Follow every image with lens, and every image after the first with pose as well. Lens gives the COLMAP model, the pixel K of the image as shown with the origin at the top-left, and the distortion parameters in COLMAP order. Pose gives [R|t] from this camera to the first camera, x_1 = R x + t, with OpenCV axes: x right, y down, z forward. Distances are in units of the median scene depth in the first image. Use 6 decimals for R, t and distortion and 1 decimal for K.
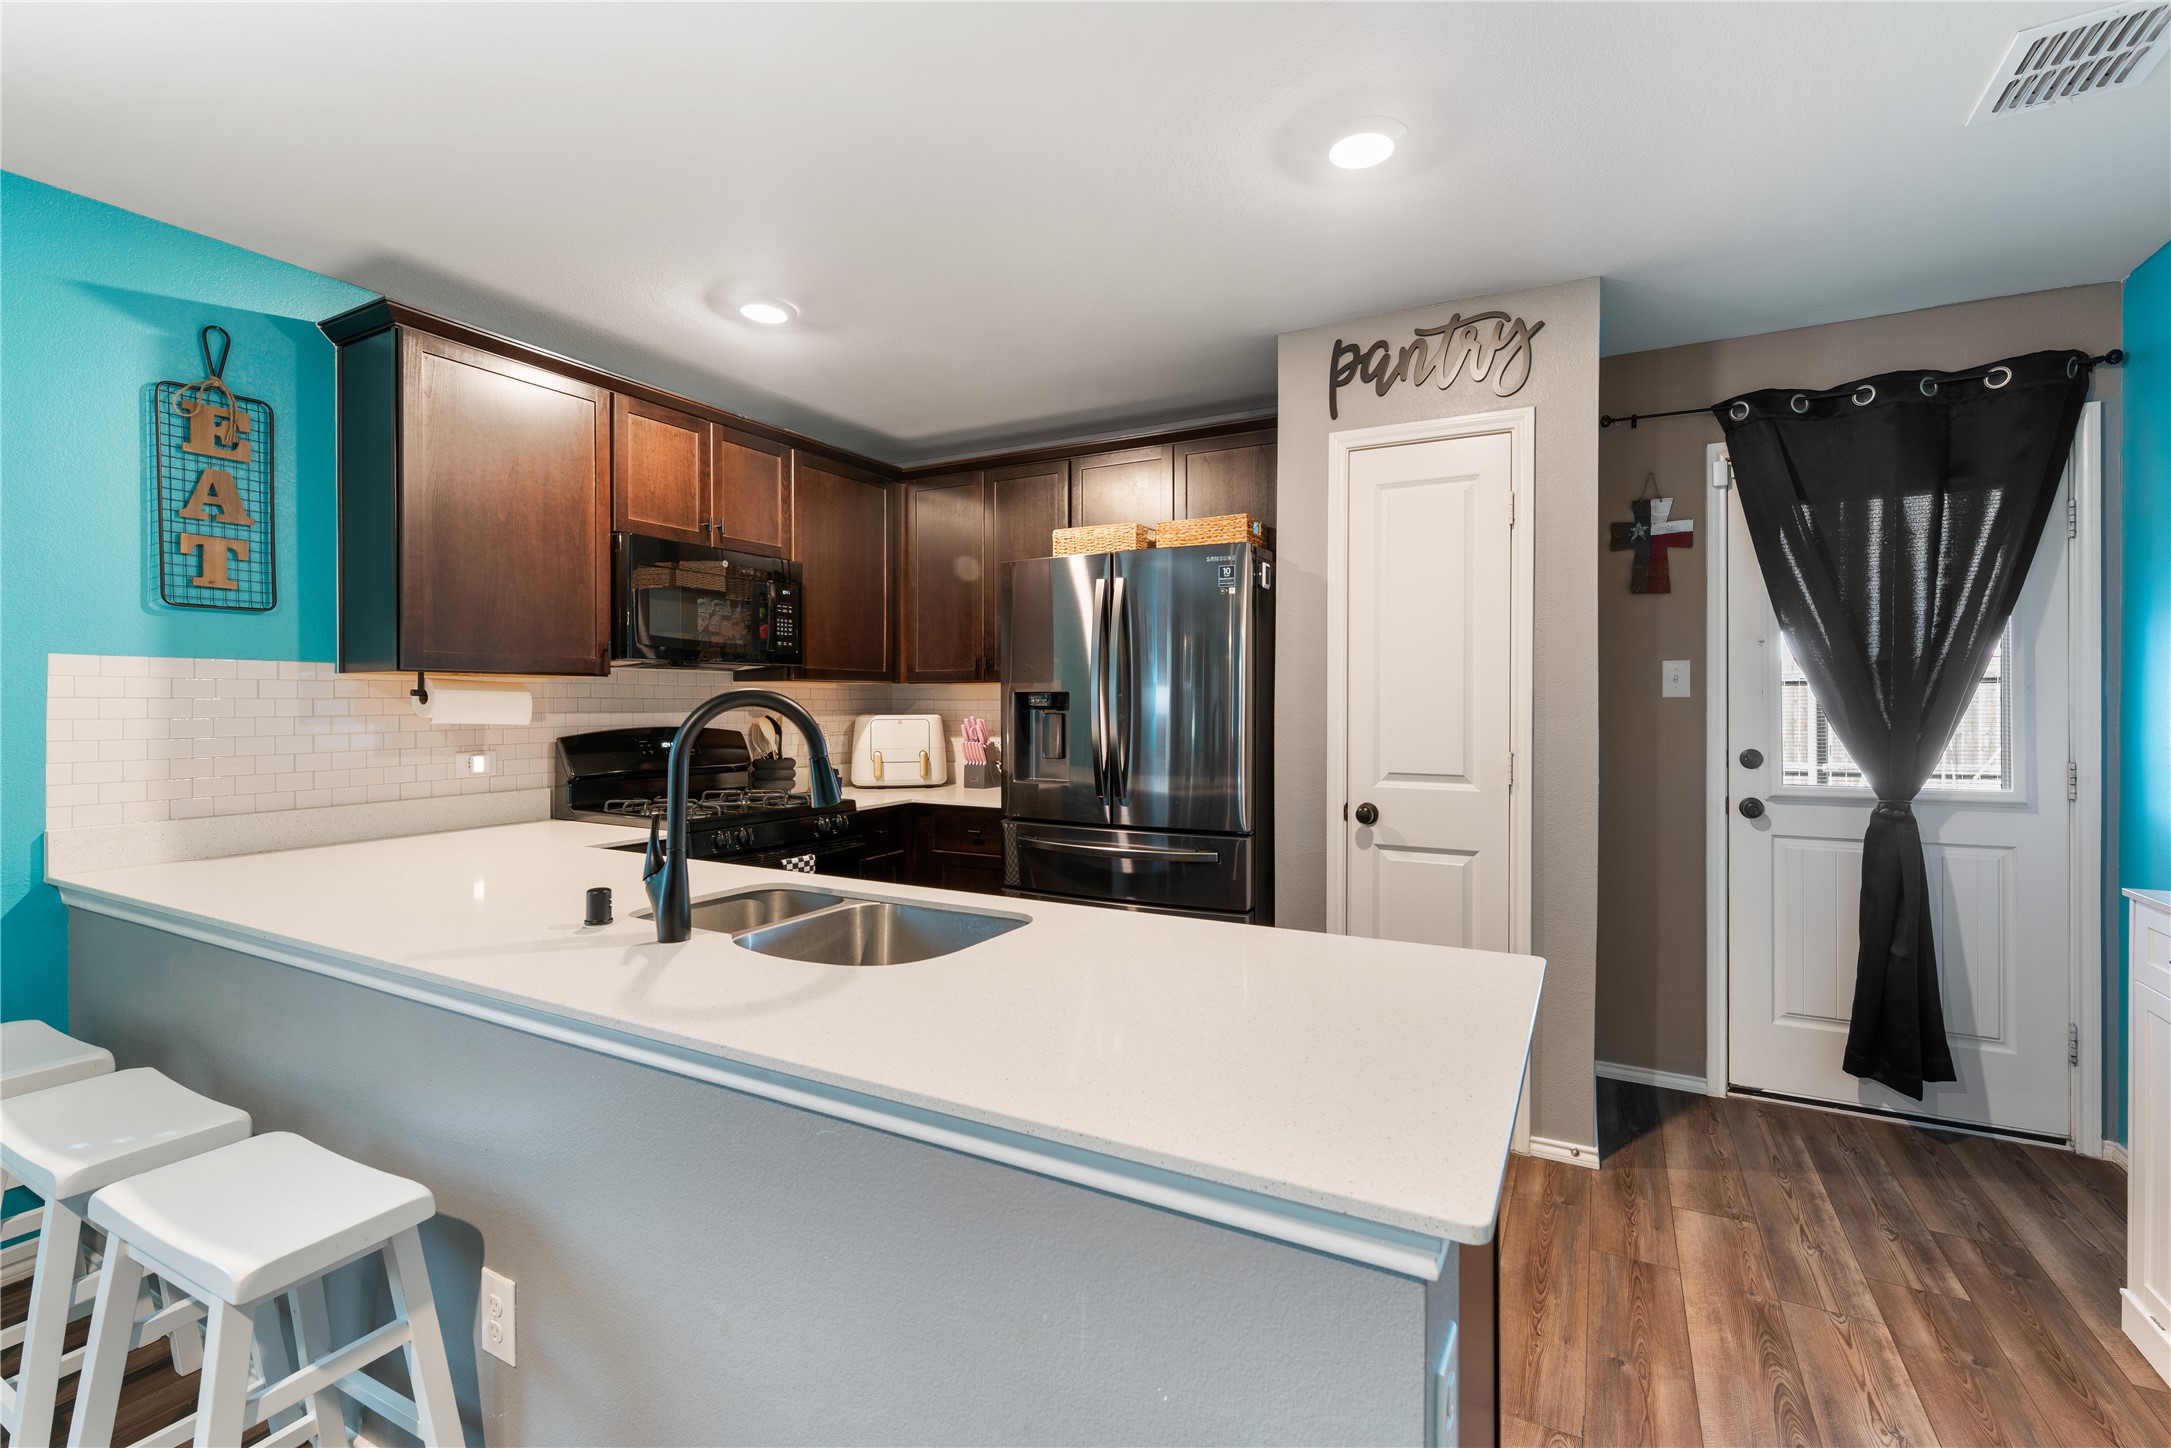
lens RADIAL K [[947.9, 0, 1086.7], [0, 947.9, 697.7], [0, 0, 1]] dist [-0.000318, 0.000476]
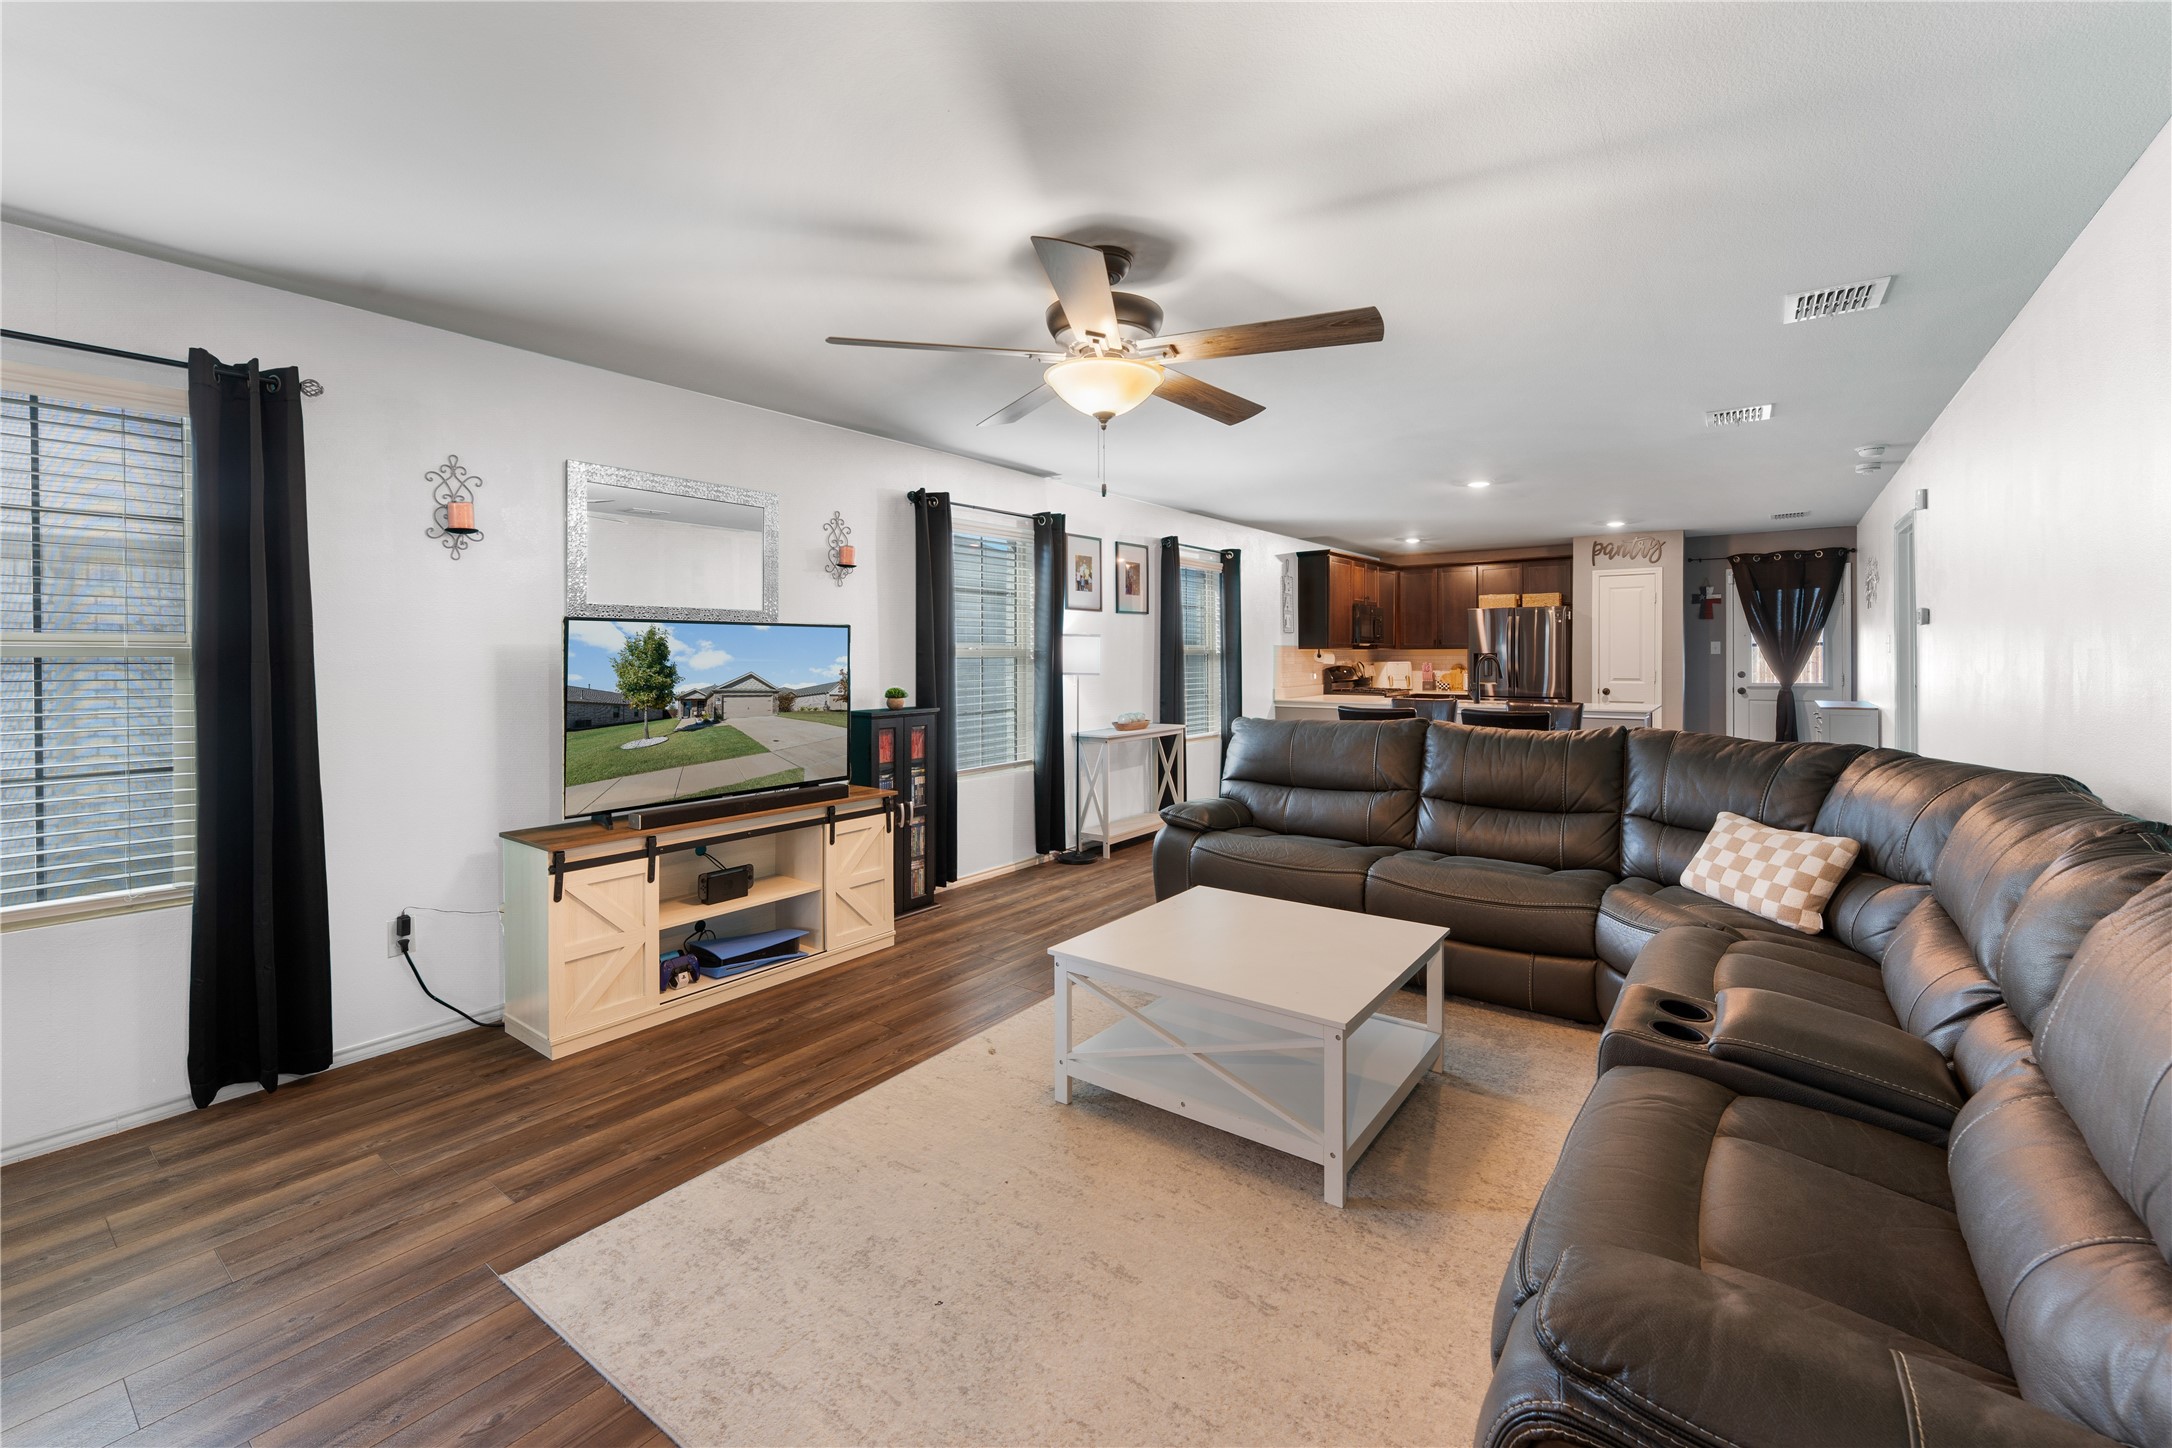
lens RADIAL K [[904.5, 0, 1082.8], [0, 904.5, 656.7], [0, 0, 1]] dist [0.001654, 0.000144]
pose [[0.989338, -0.004799, -0.145558, -0.999421], [0.005482, 0.999976, 0.004288, -0.016281], [0.145534, -0.005040, 0.989340, -2.260798]]
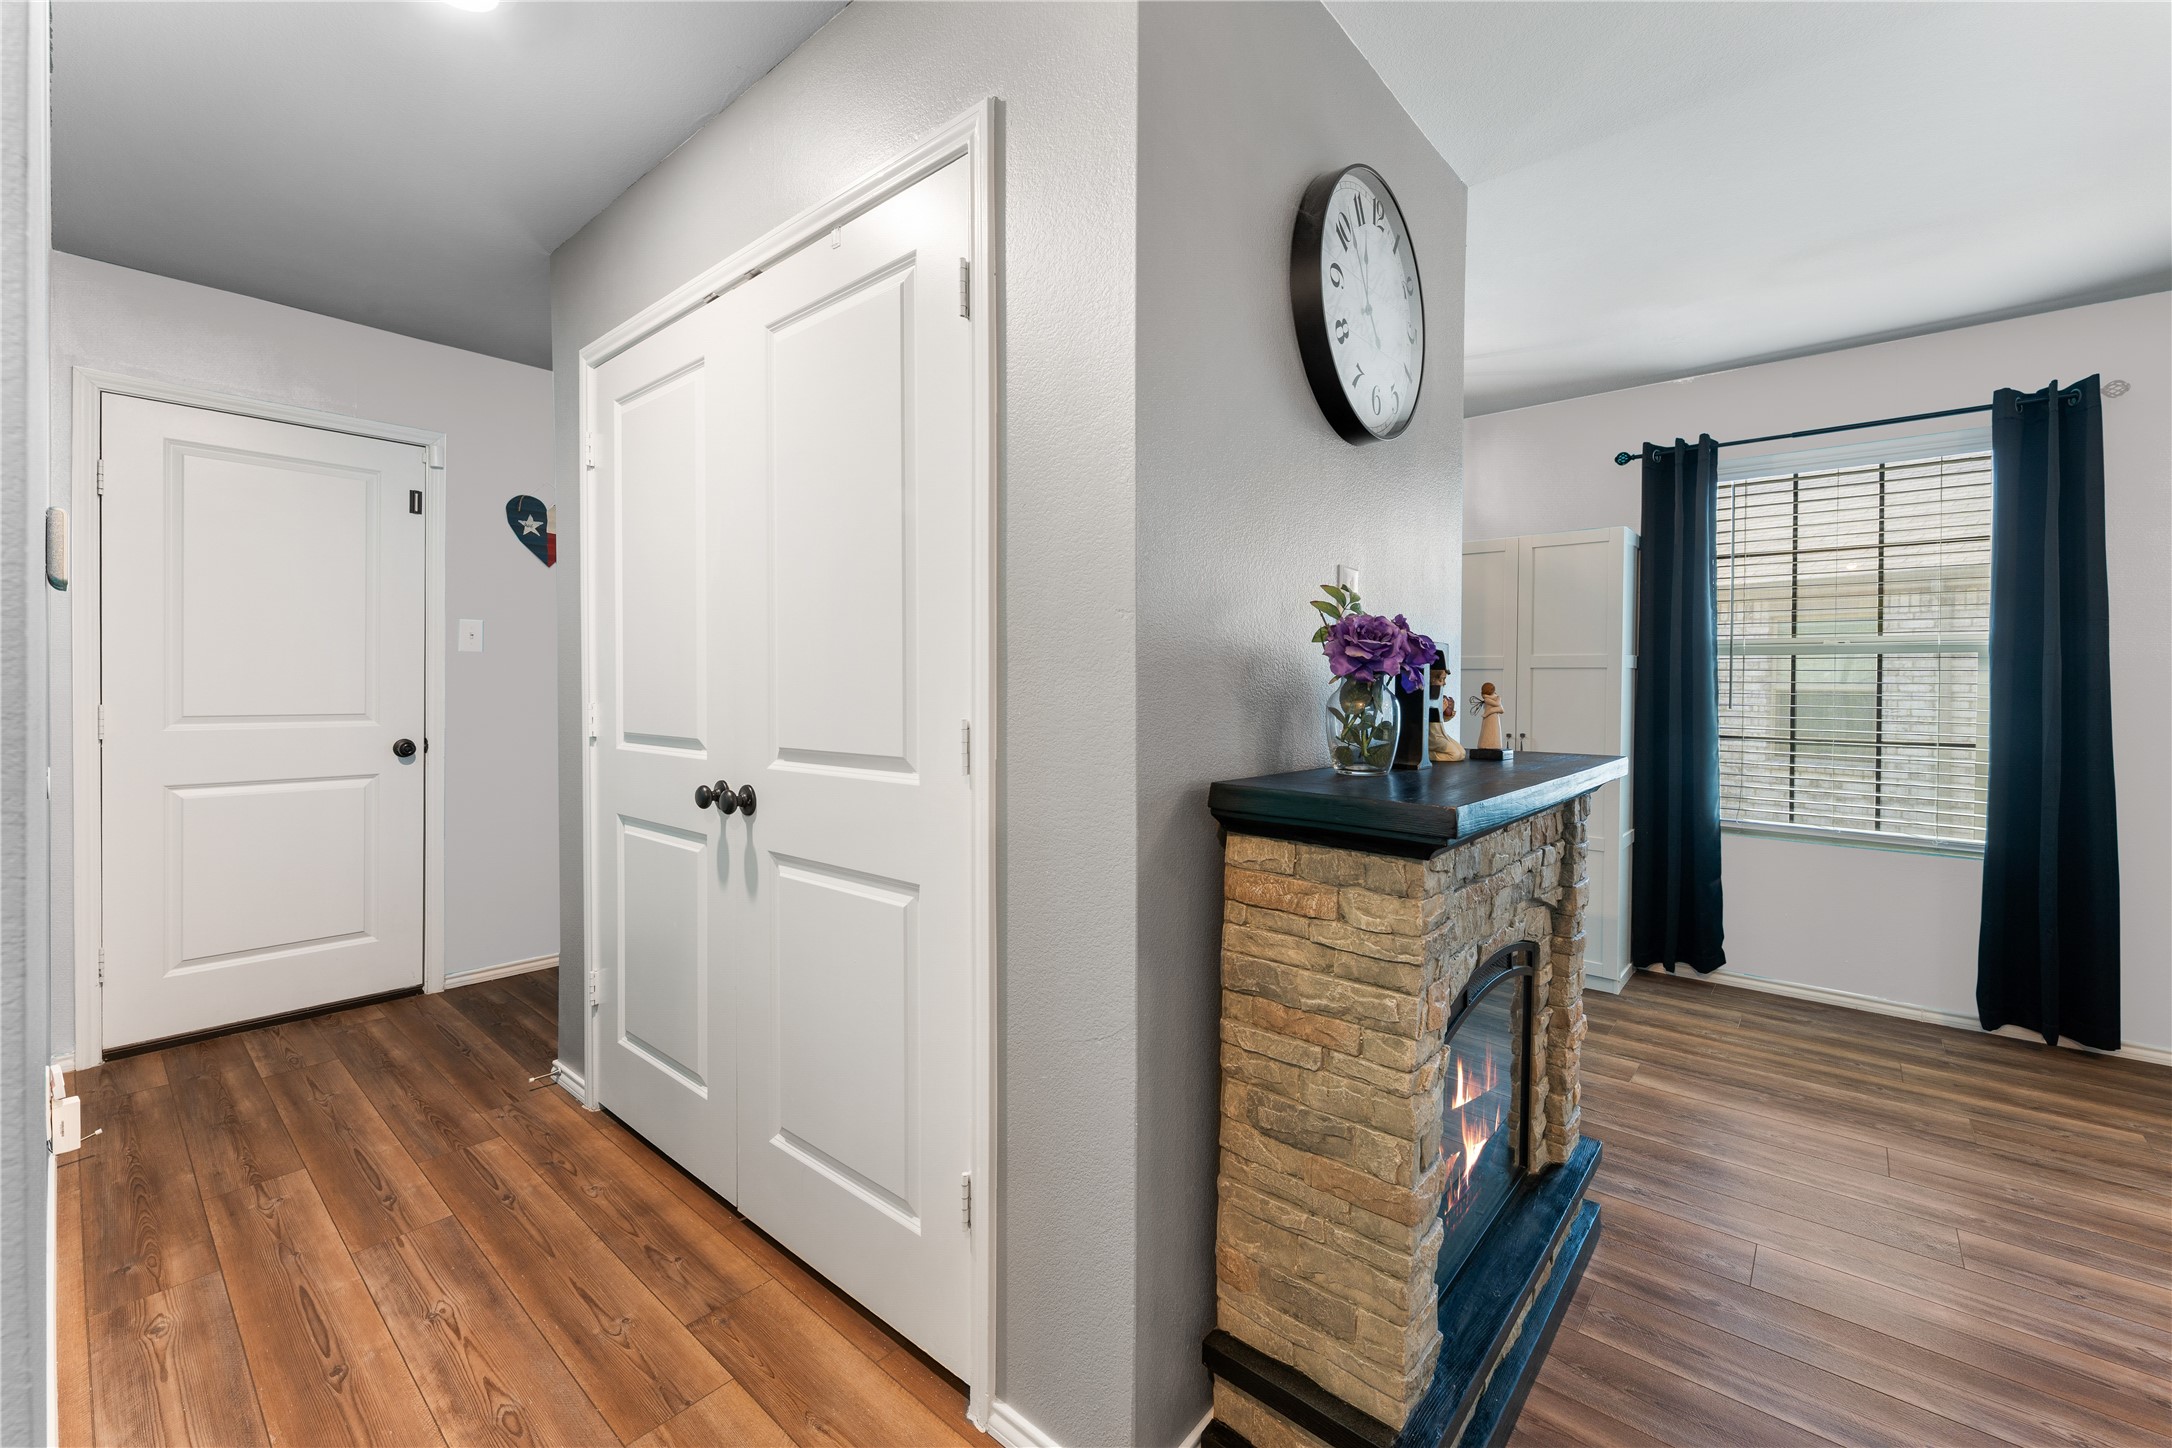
lens RADIAL K [[883.4, 0, 1084.9], [0, 883.4, 696.7], [0, 0, 1]] dist [-0.000634, -0.000182]
pose [[-0.208868, 0.014274, -0.977840, -0.763857], [-0.006443, 0.999852, 0.015971, 0.026266], [0.977923, 0.009636, -0.208745, -2.327138]]
